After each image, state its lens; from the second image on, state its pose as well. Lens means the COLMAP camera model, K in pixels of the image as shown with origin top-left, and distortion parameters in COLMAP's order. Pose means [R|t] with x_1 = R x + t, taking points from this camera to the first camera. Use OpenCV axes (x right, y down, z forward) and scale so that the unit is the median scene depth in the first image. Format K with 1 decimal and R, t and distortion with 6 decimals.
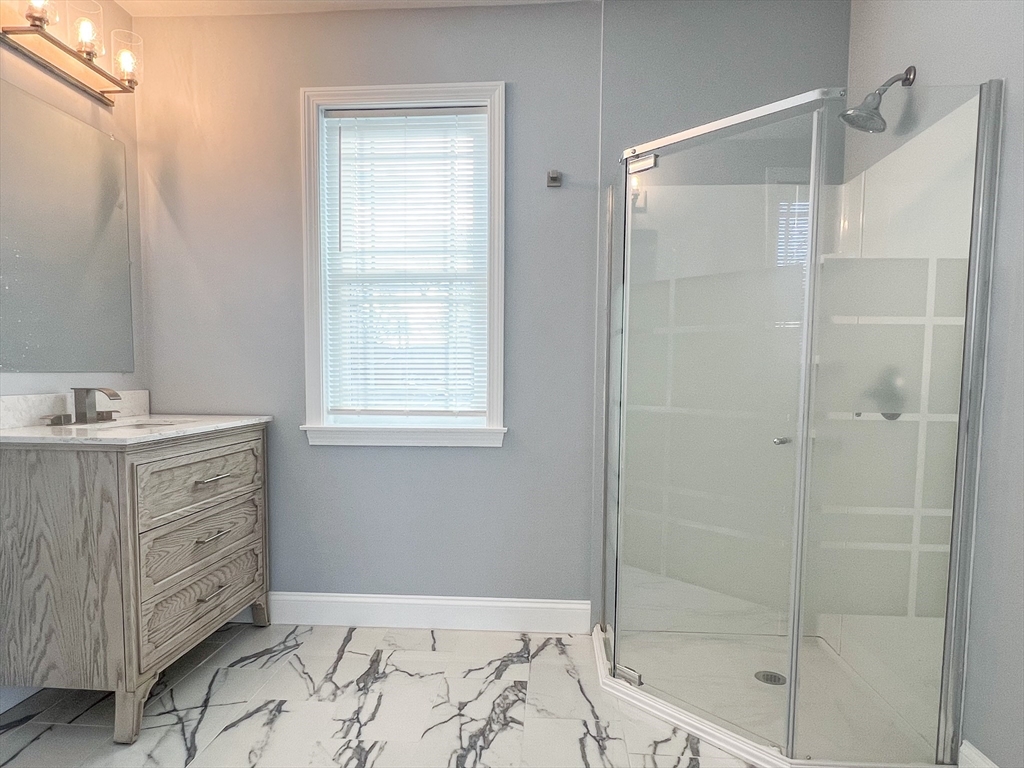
lens RADIAL K [[642.3, 0, 504.7], [0, 642.3, 400.9], [0, 0, 1]] dist [0.001296, -0.002638]
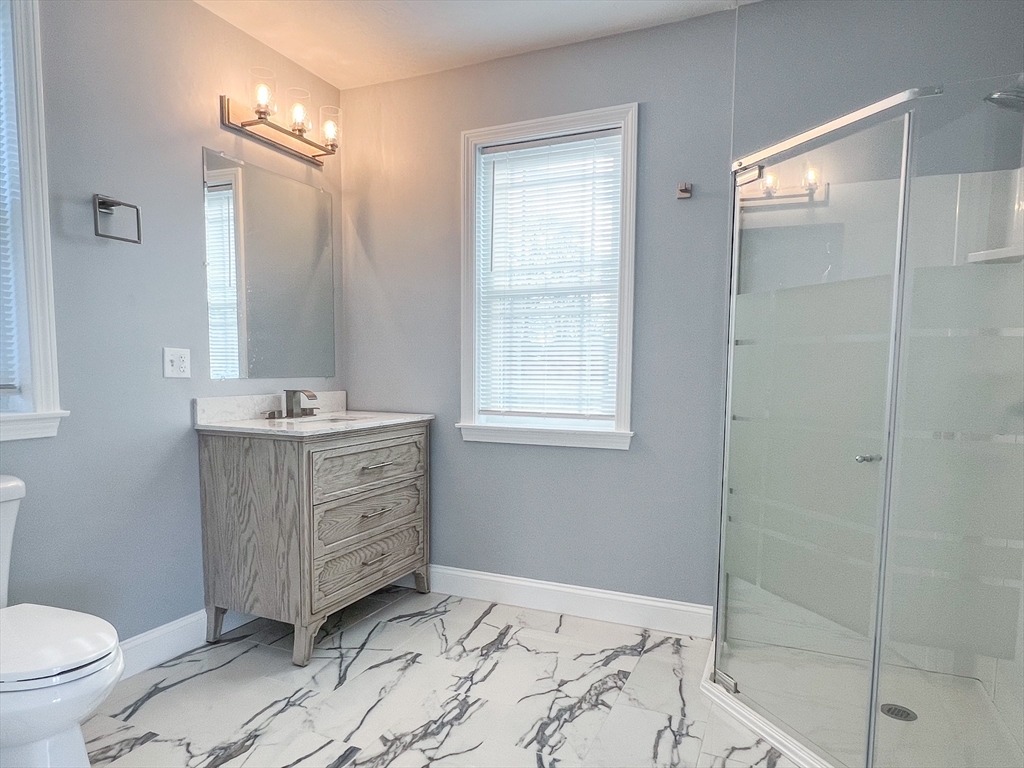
lens RADIAL K [[642.3, 0, 509.5], [0, 642.3, 393.8], [0, 0, 1]] dist [0.001296, -0.002638]
pose [[0.940139, 0.015533, -0.340437, 0.195313], [-0.016356, 0.999866, 0.000451, -0.020279], [0.340398, 0.005145, 0.940267, -0.066478]]
